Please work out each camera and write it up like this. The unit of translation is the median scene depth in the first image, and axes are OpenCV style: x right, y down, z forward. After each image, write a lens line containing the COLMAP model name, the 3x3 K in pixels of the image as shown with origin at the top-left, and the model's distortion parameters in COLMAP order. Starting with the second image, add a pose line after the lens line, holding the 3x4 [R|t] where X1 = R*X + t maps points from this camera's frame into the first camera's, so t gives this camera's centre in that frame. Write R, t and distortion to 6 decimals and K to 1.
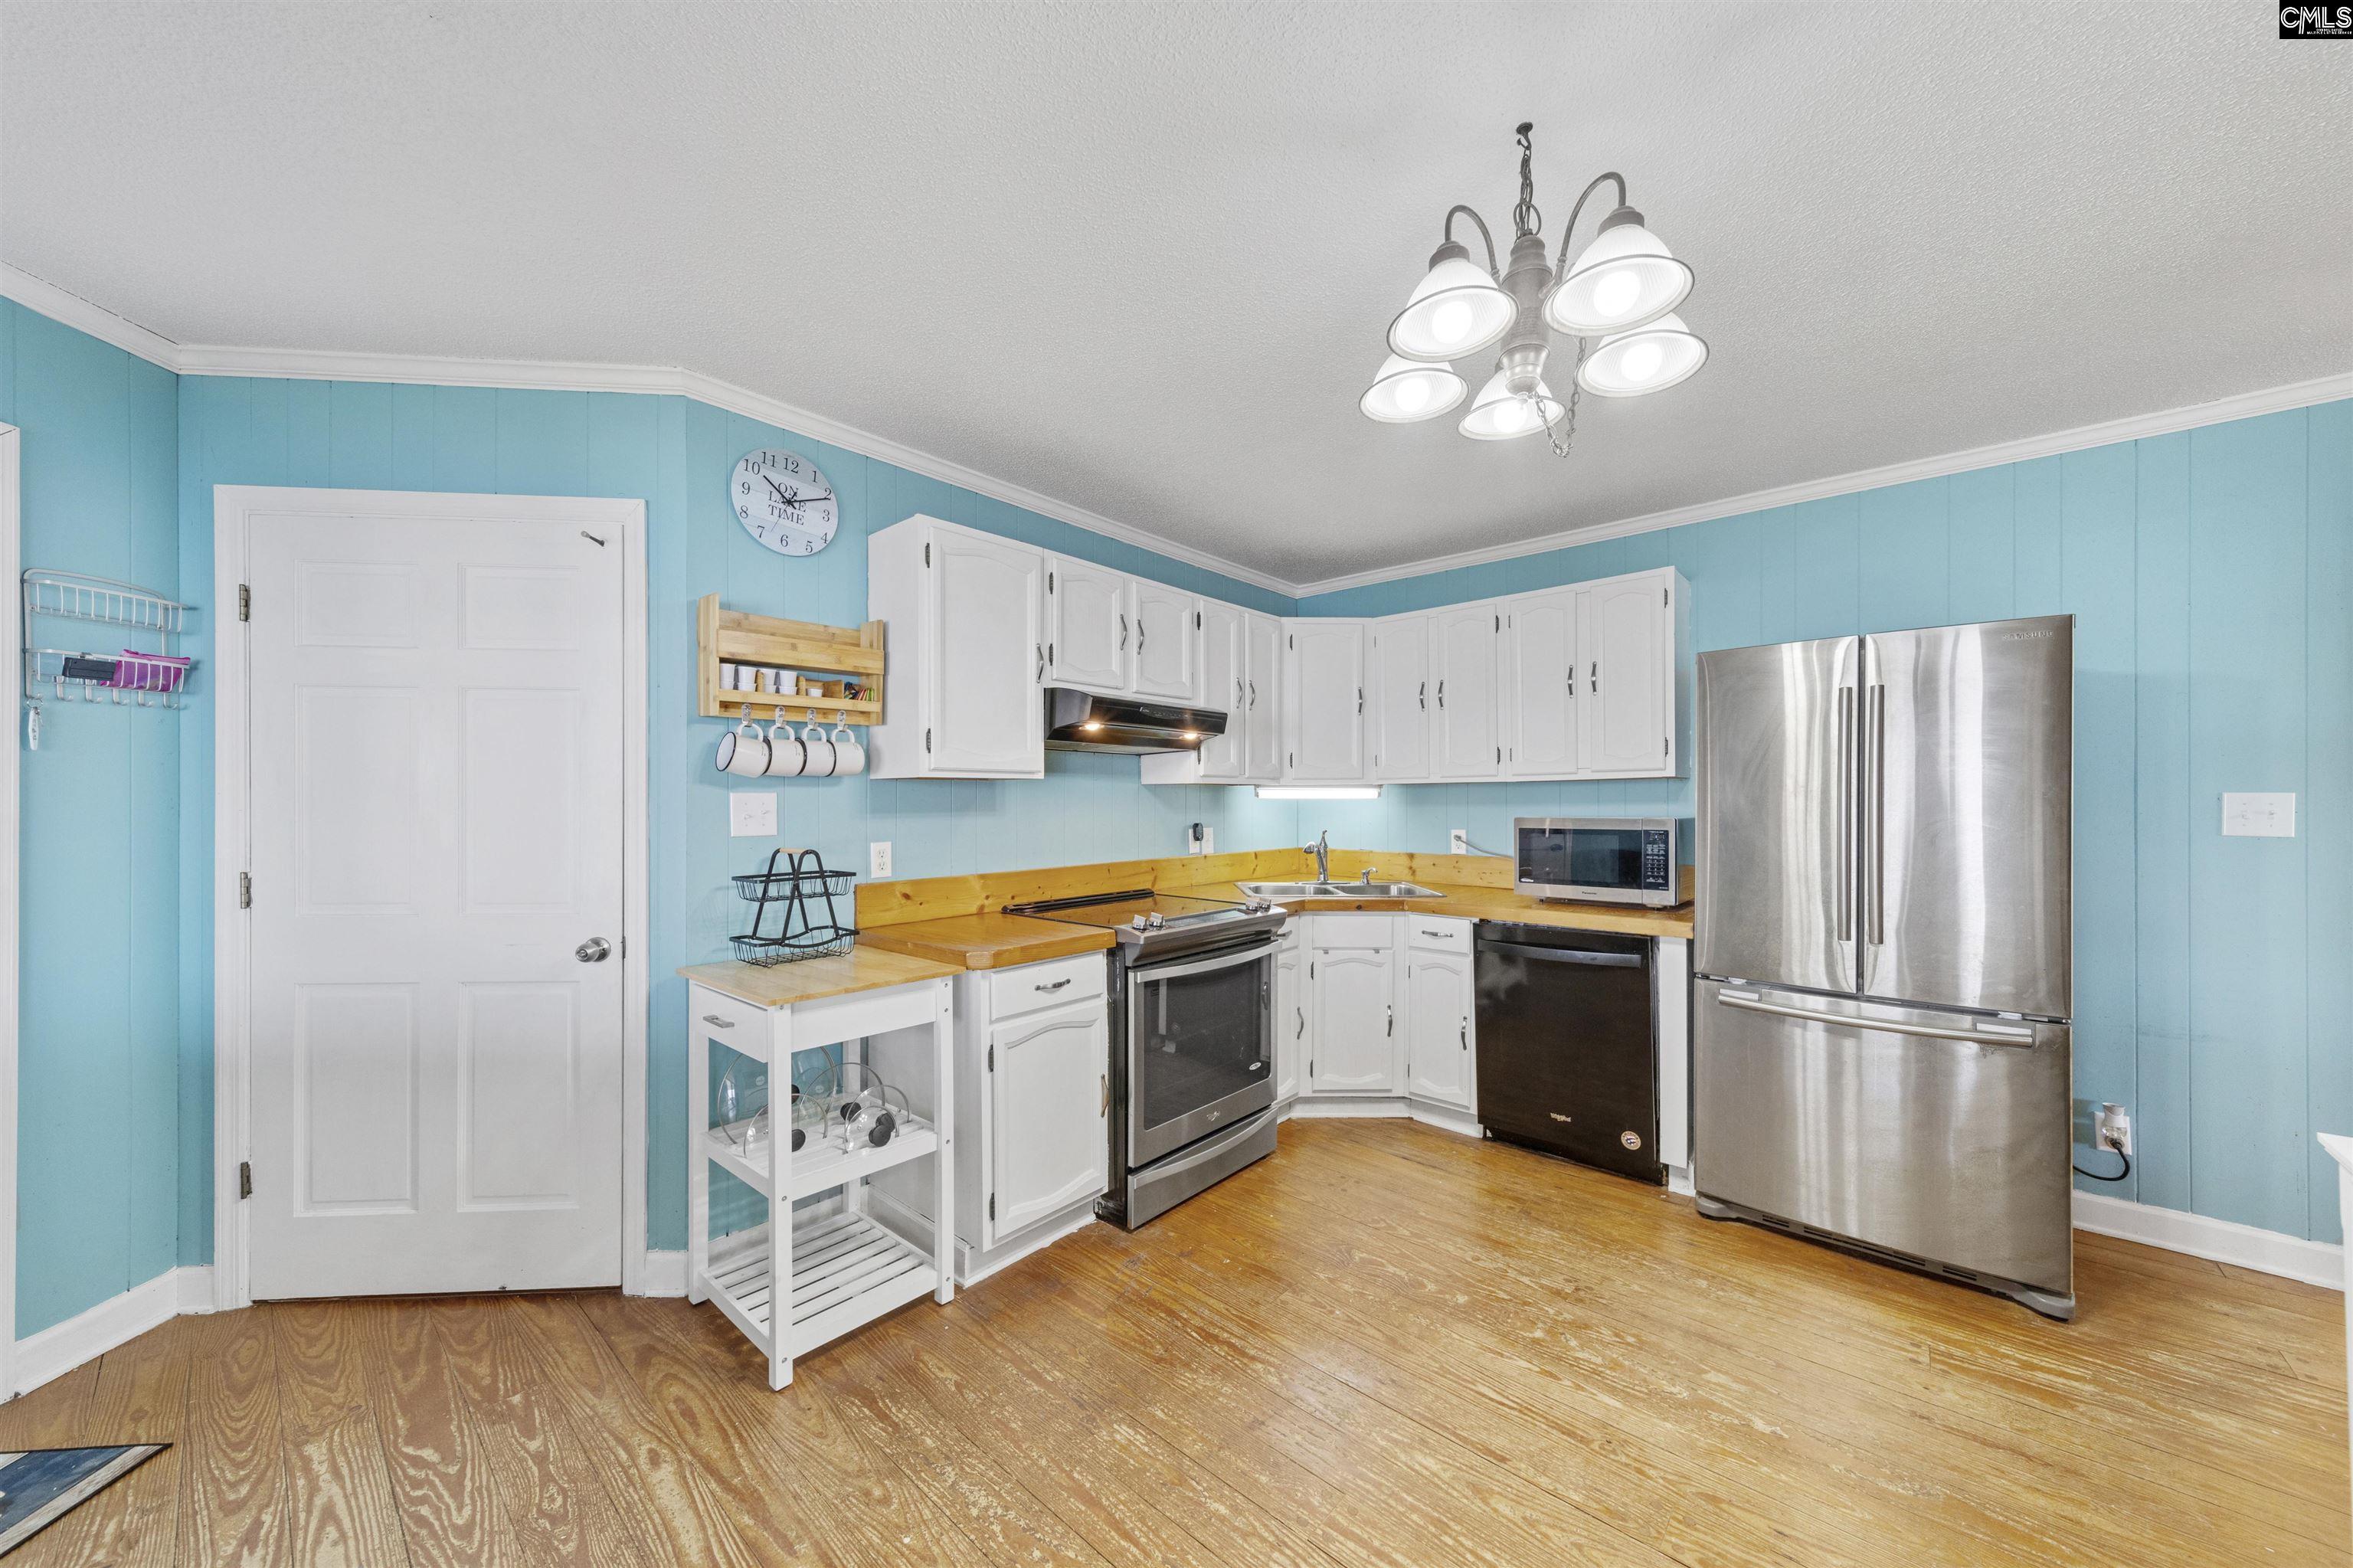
lens RADIAL K [[832.2, 0, 1175.3], [0, 832.2, 793.5], [0, 0, 1]] dist [0.000753, -0.000089]
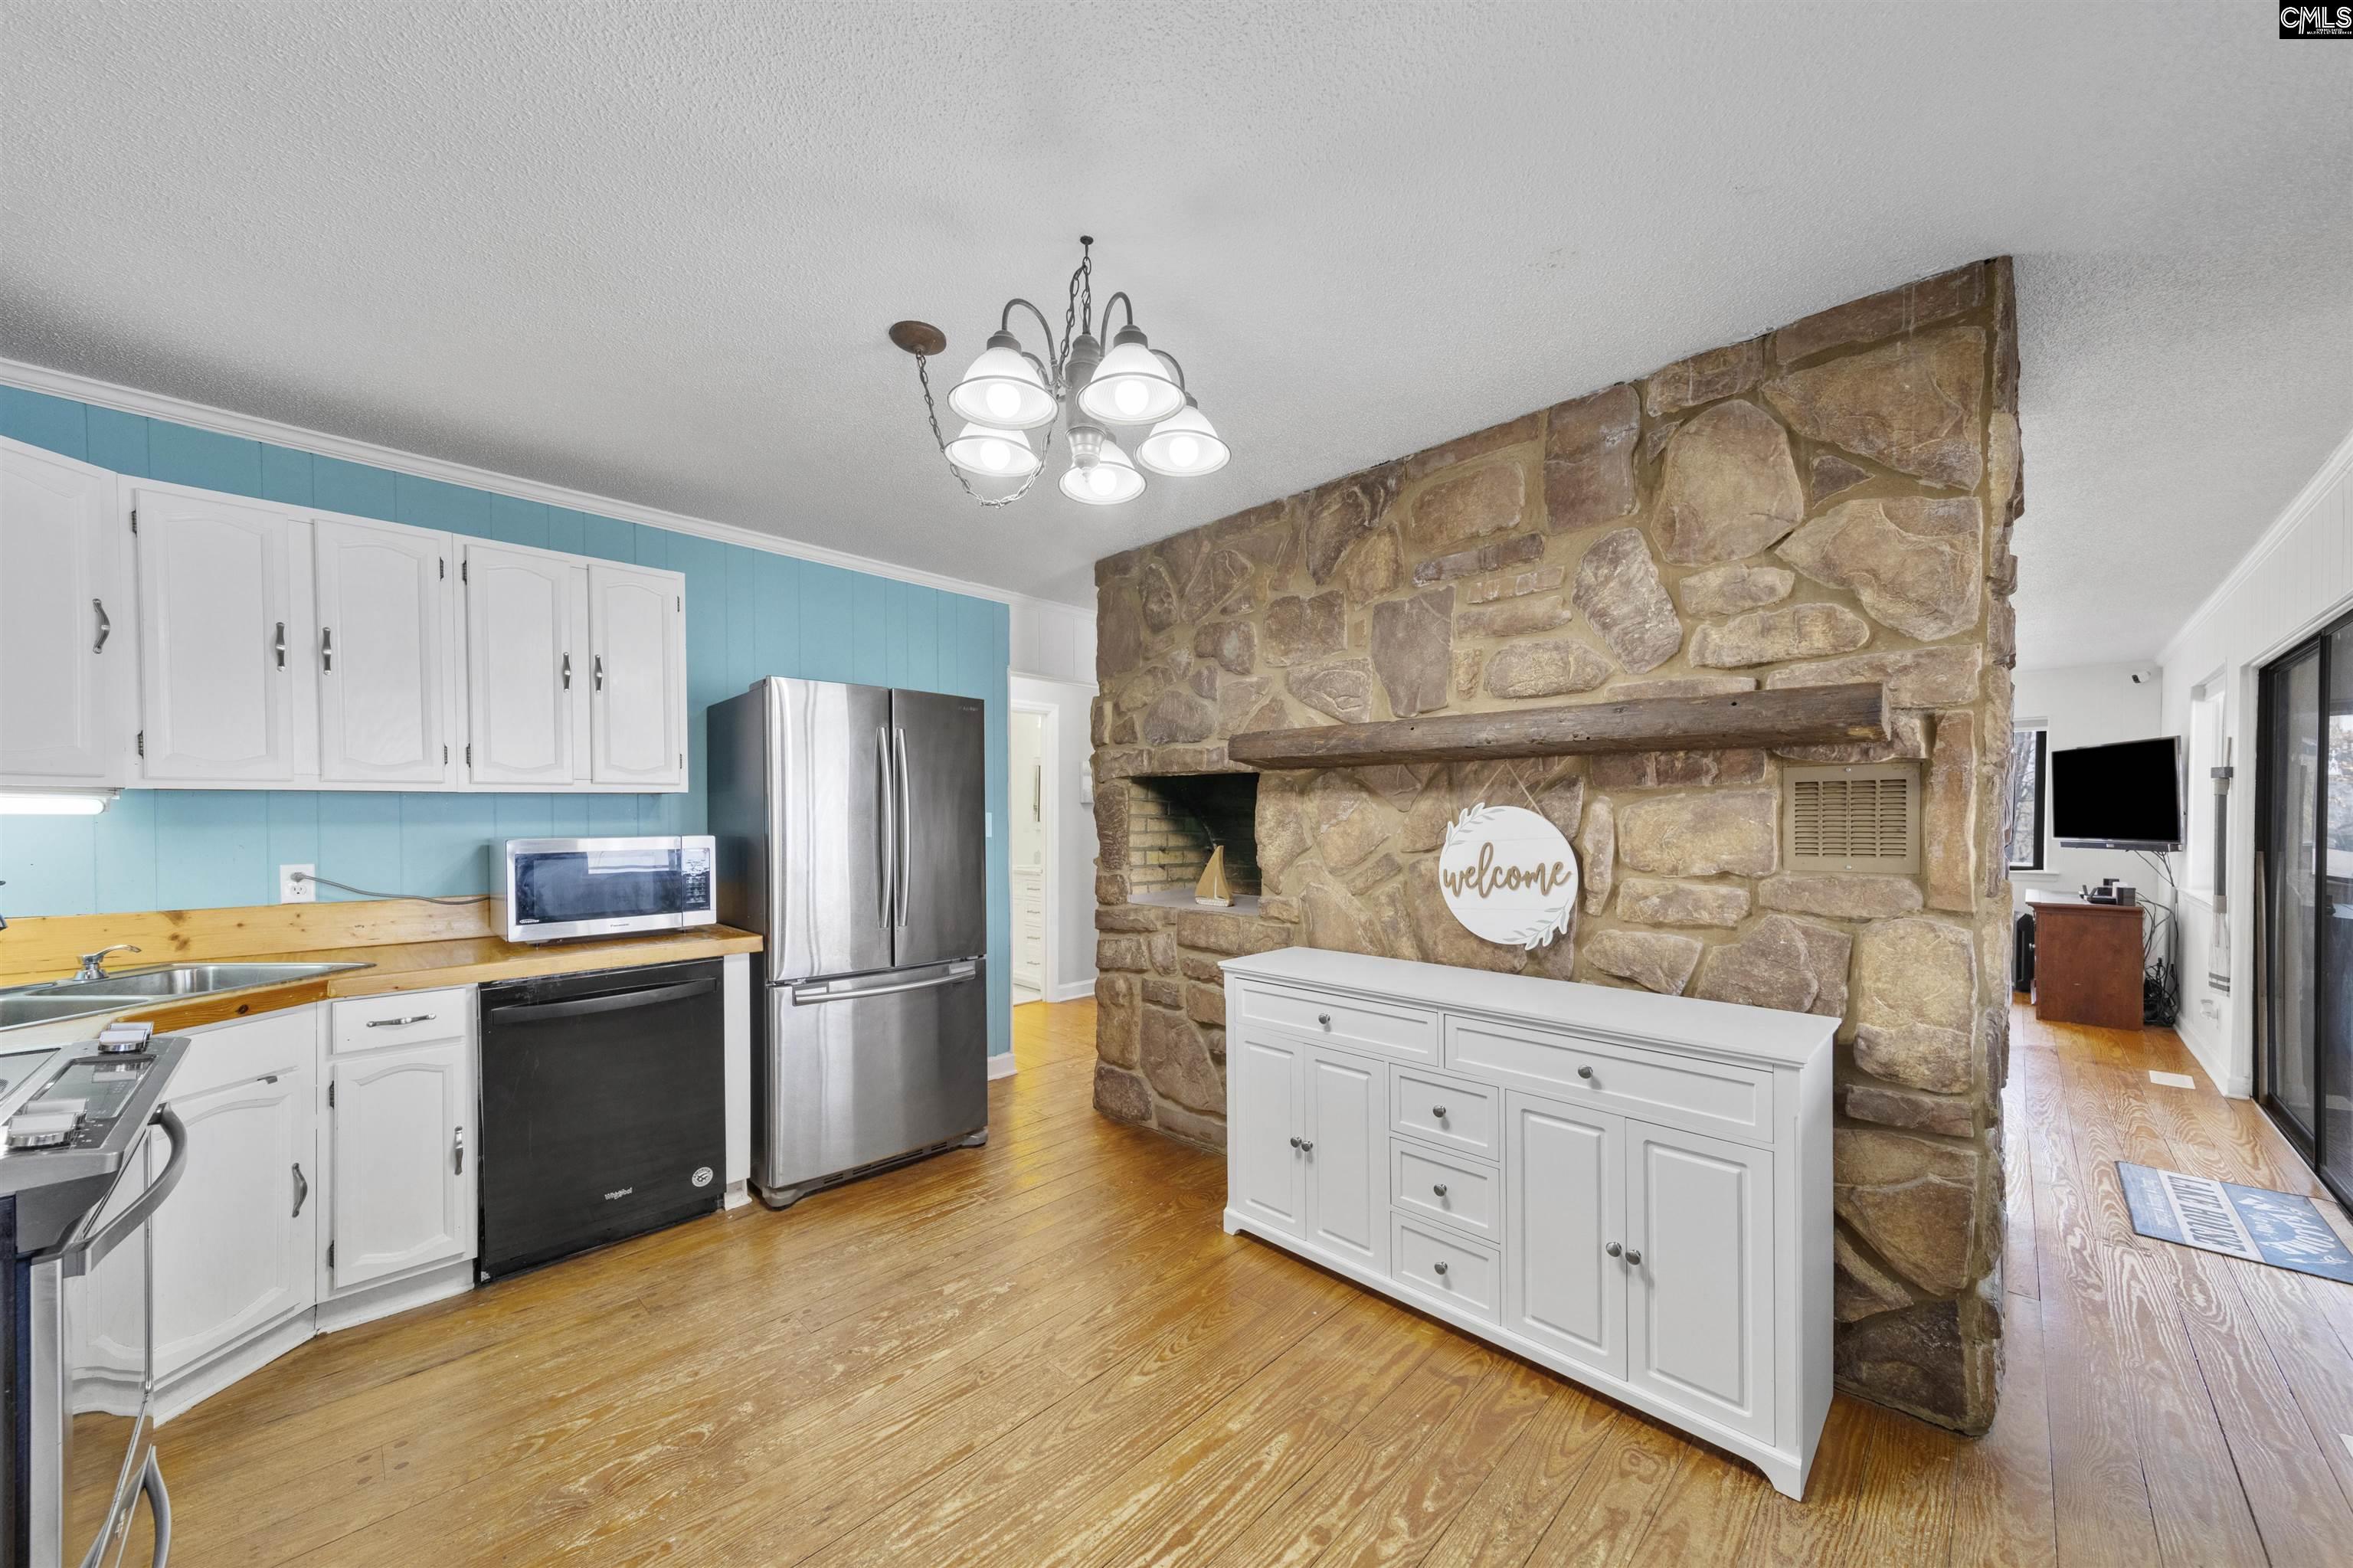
lens RADIAL K [[849.6, 0, 1185.5], [0, 849.6, 822.0], [0, 0, 1]] dist [0.005067, -0.000015]
pose [[0.025235, -0.007203, 0.999656, -0.409211], [-0.010484, 0.999917, 0.007469, -0.000373], [-0.999627, -0.010669, 0.025157, 0.433786]]
